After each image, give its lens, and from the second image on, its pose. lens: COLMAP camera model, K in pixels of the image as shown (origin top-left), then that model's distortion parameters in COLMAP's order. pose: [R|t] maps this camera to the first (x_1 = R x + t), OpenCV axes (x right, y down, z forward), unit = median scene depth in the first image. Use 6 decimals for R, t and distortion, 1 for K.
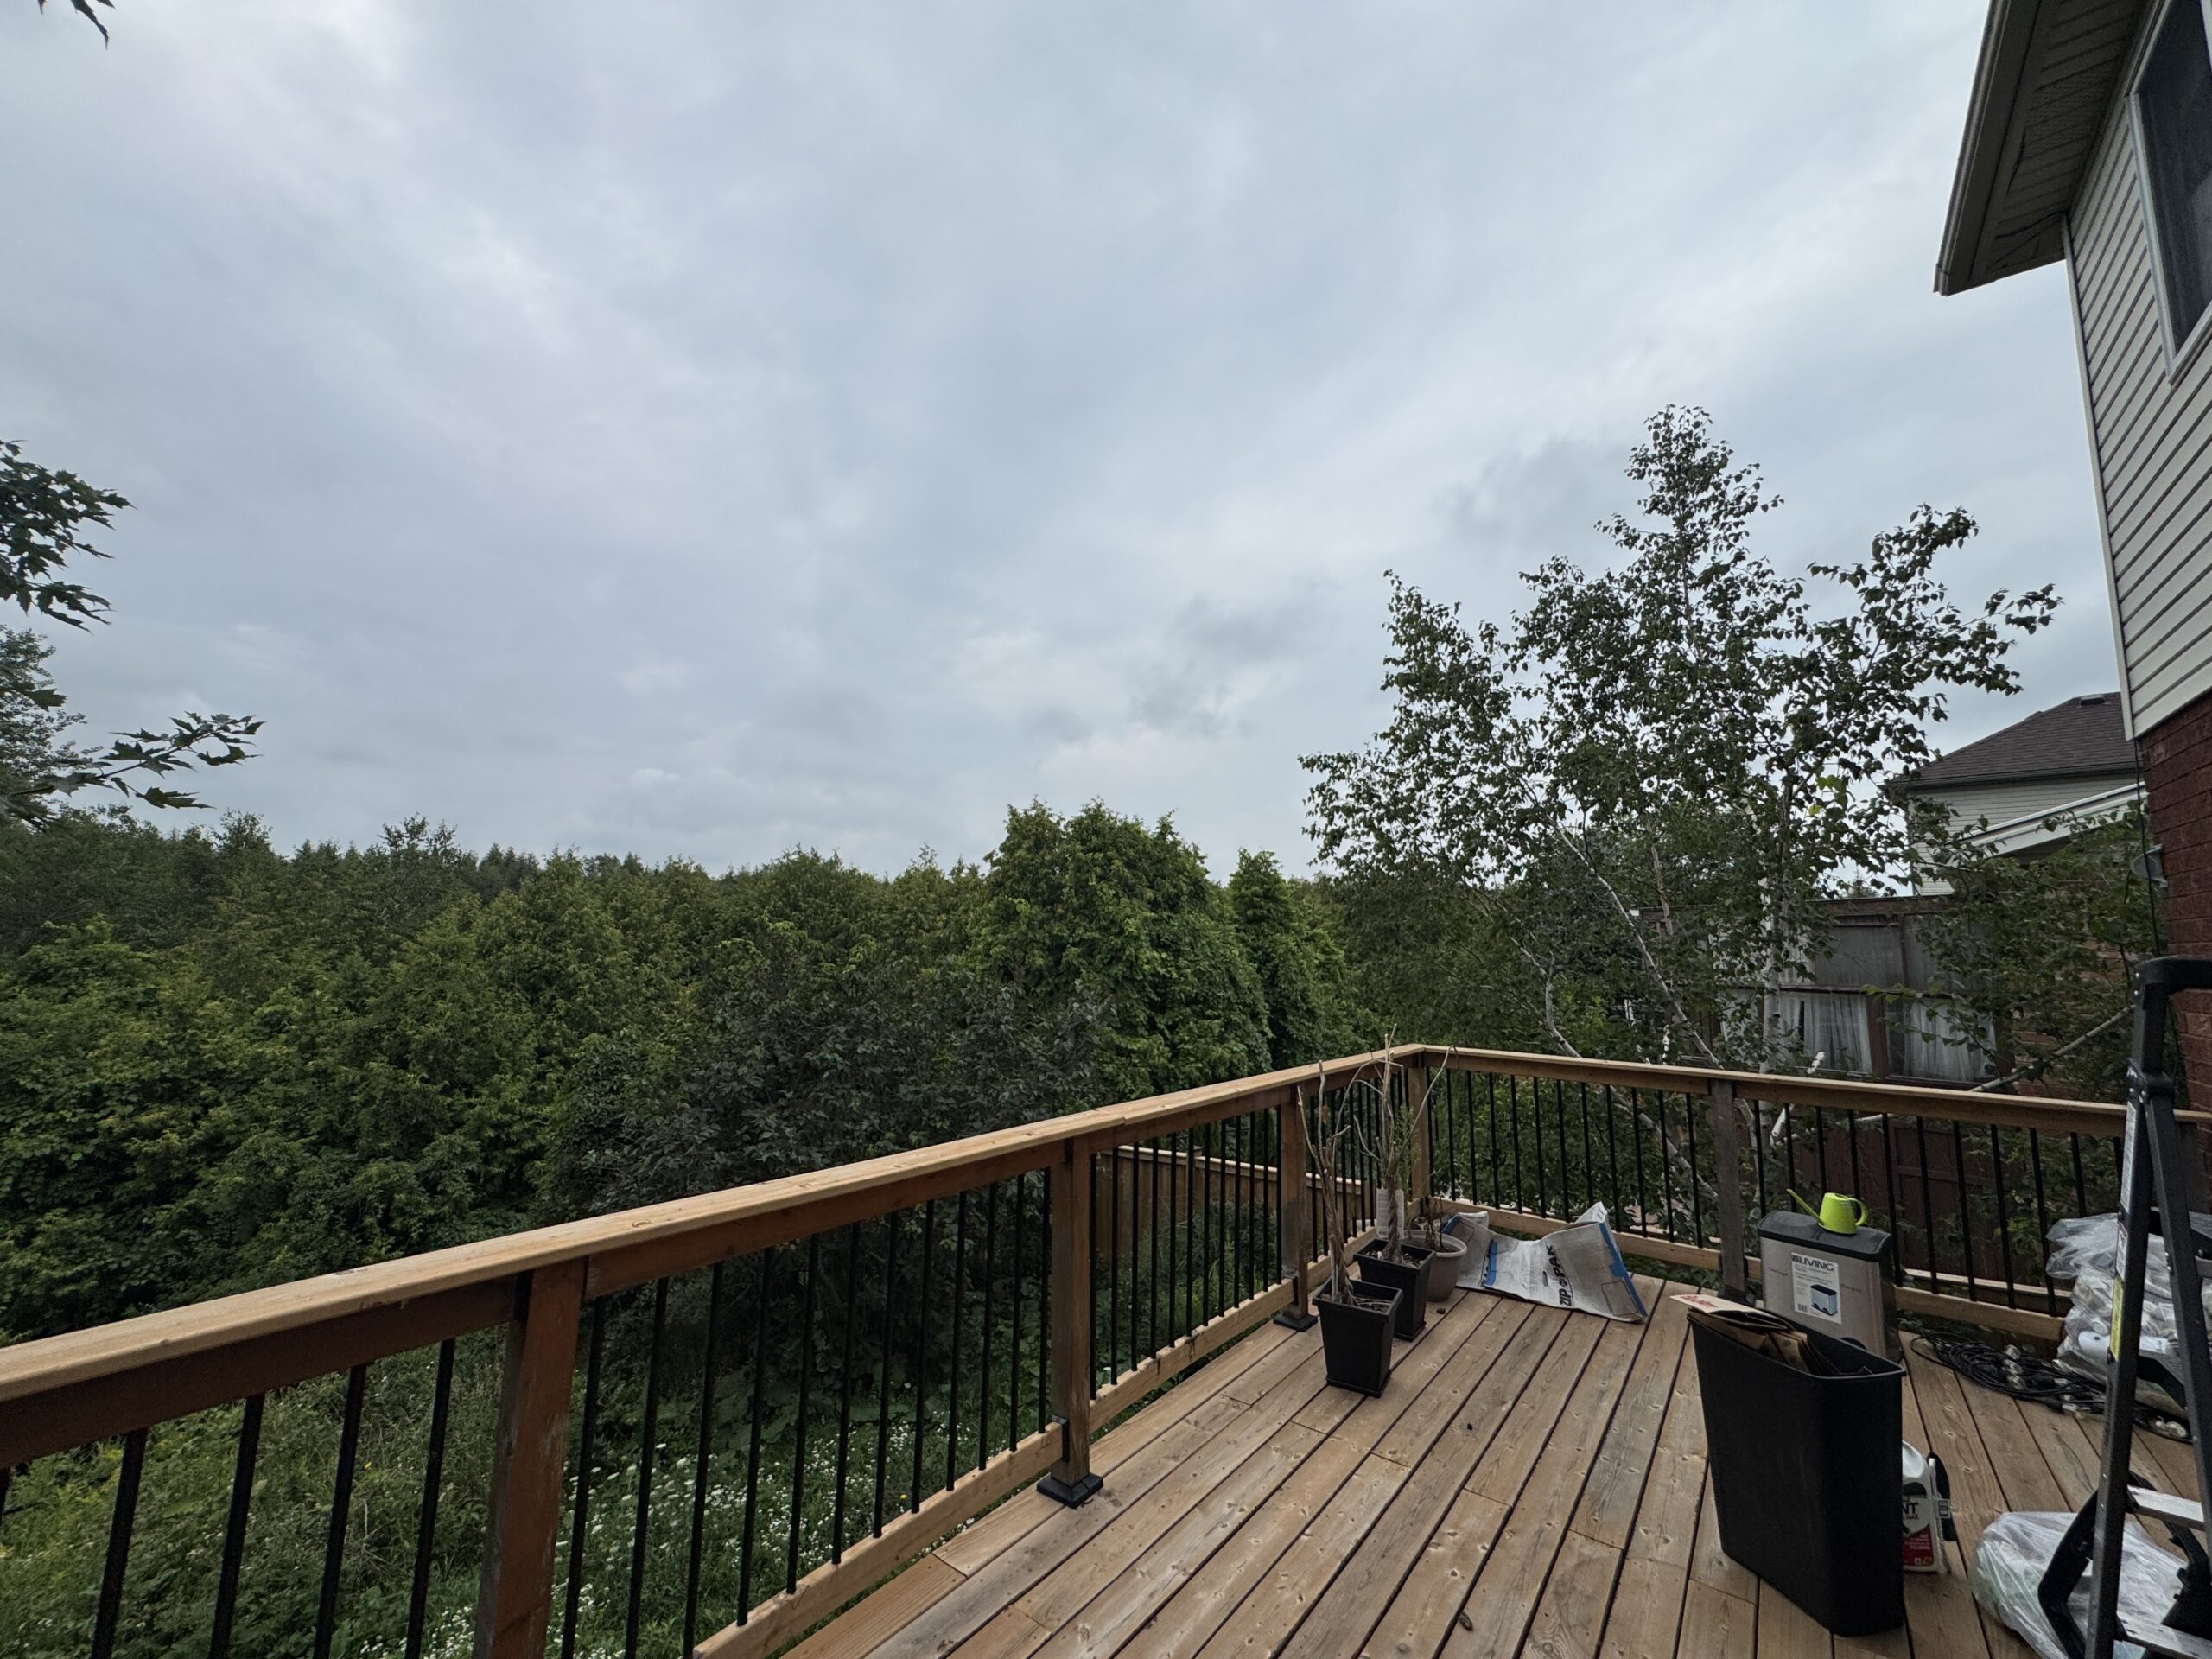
lens RADIAL K [[879.7, 0, 1097.9], [0, 879.7, 829.3], [0, 0, 1]] dist [0.000899, 0.000626]
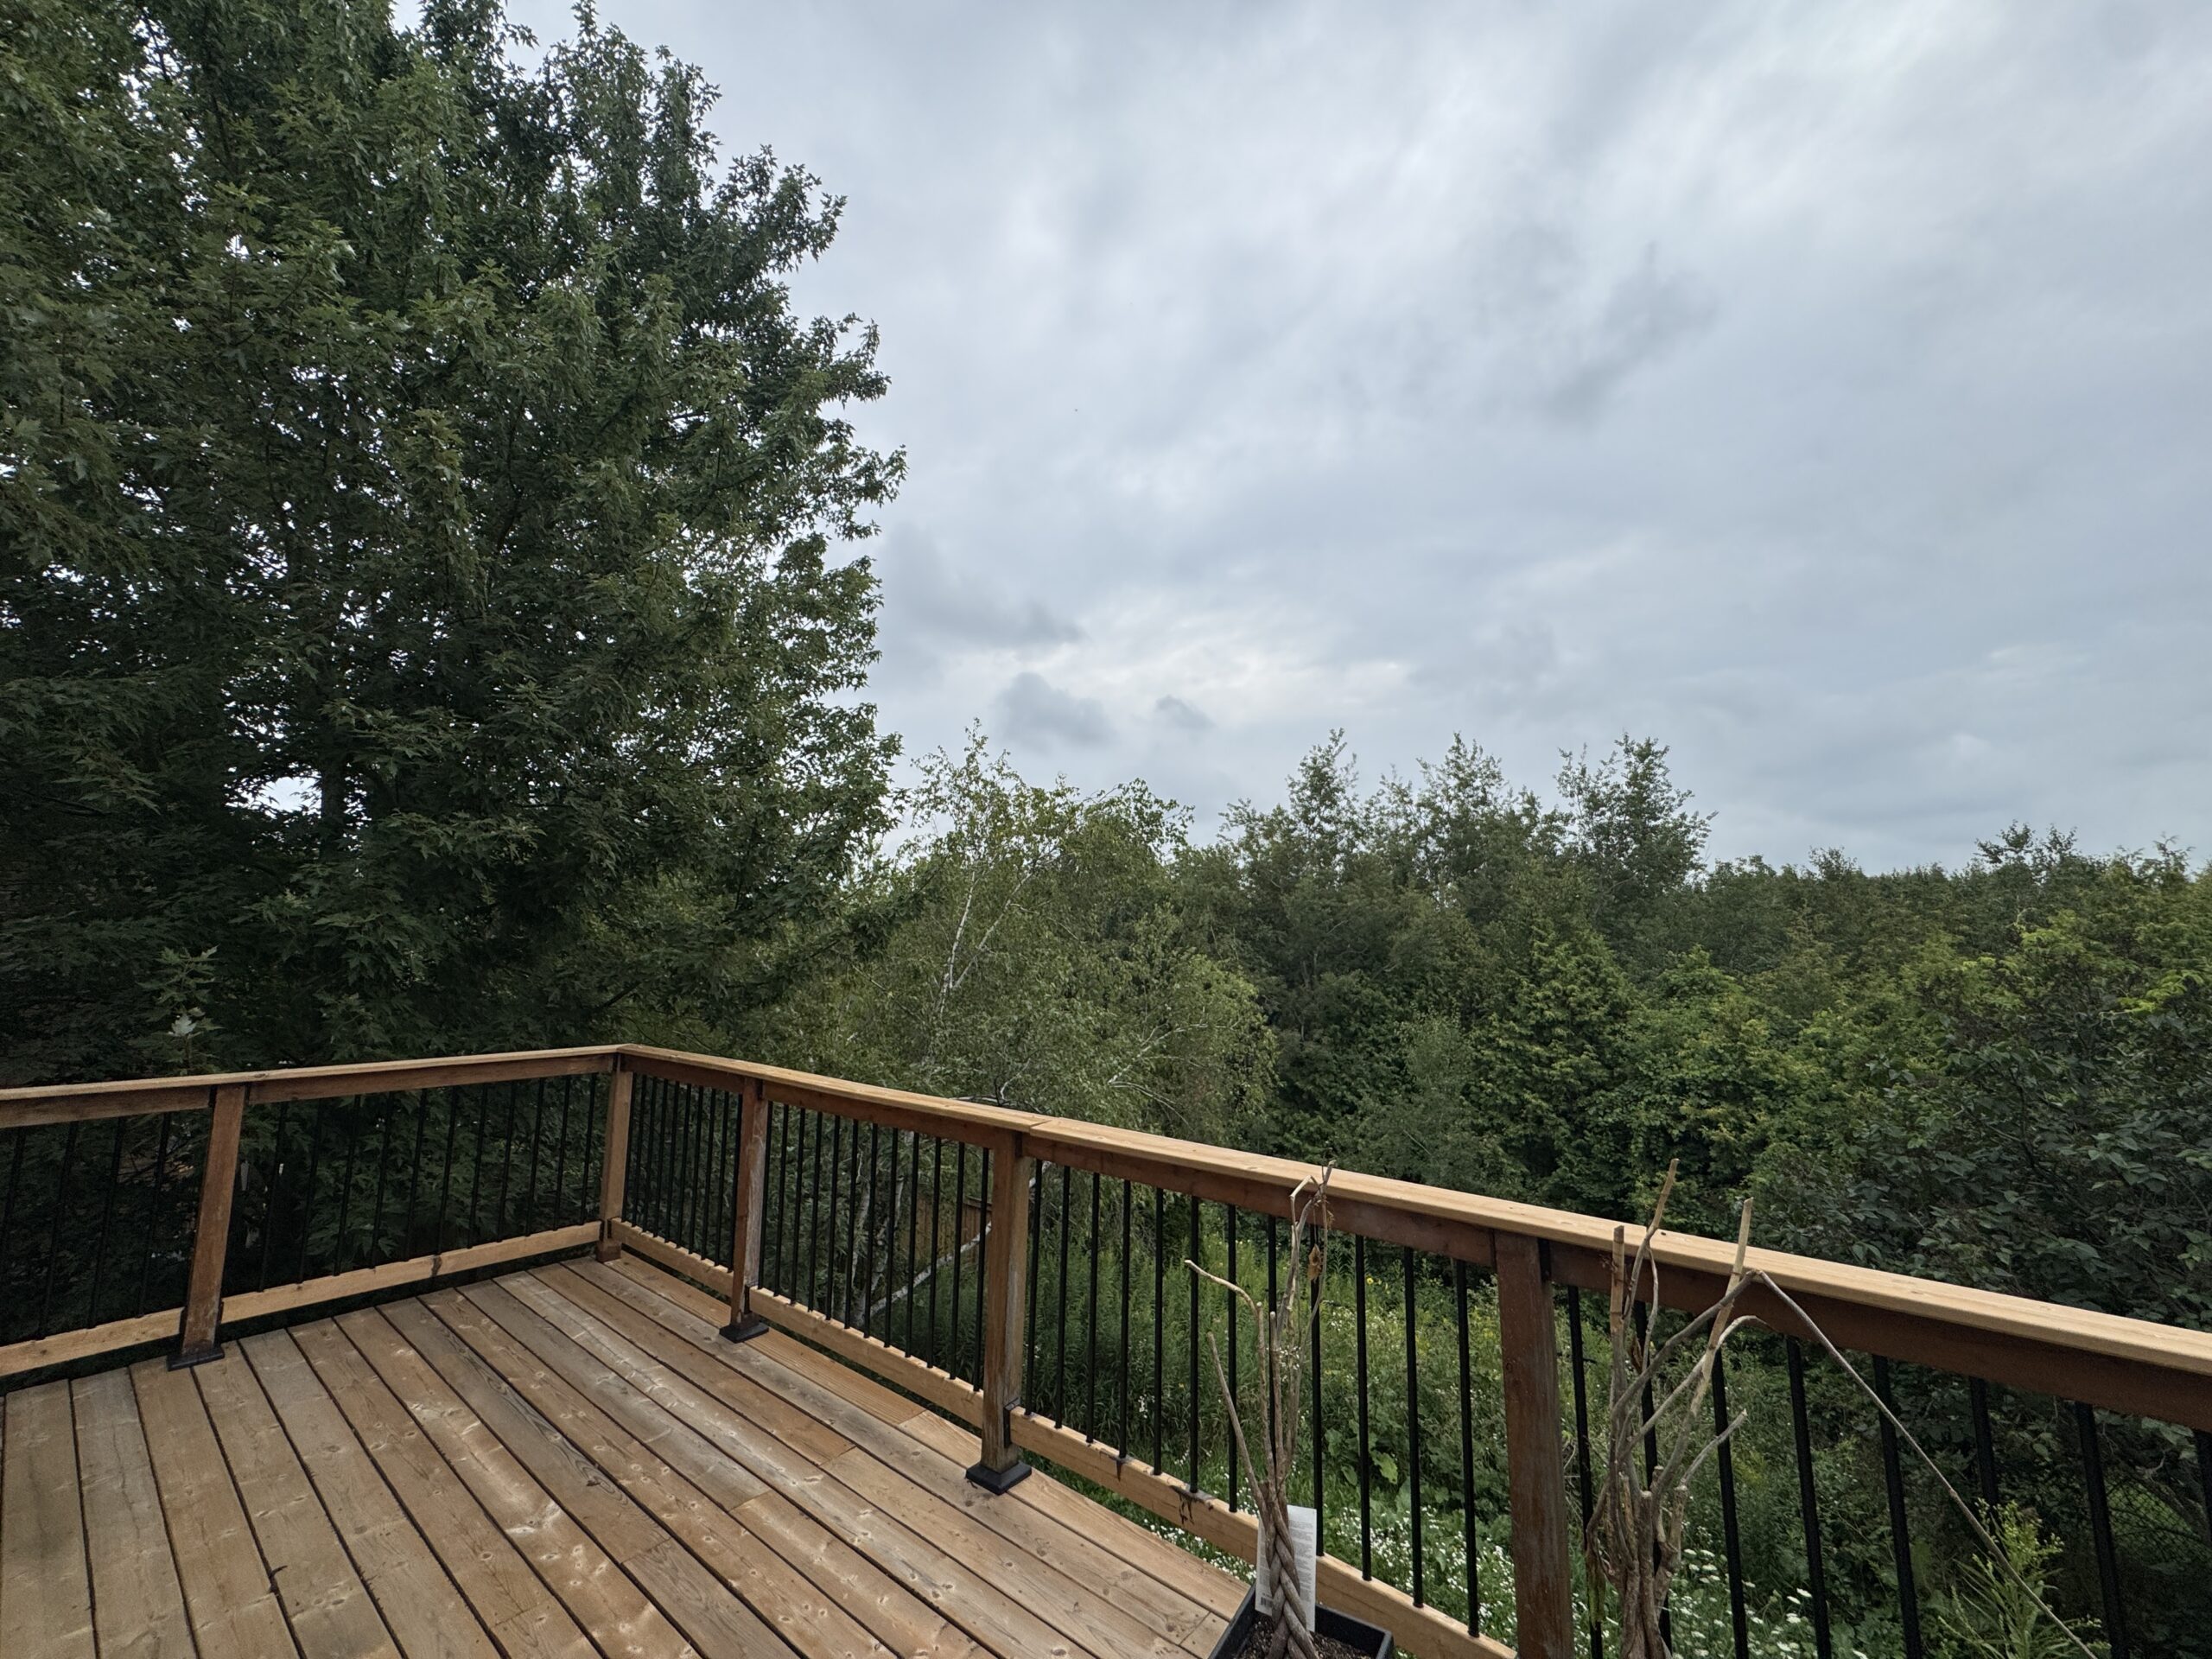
lens RADIAL K [[879.7, 0, 1103.0], [0, 879.7, 841.9], [0, 0, 1]] dist [0.000899, 0.000626]
pose [[-0.022379, -0.137099, -0.990305, 0.199330], [0.115449, 0.983572, -0.138776, 0.035063], [0.993061, -0.117435, -0.006184, 0.225935]]
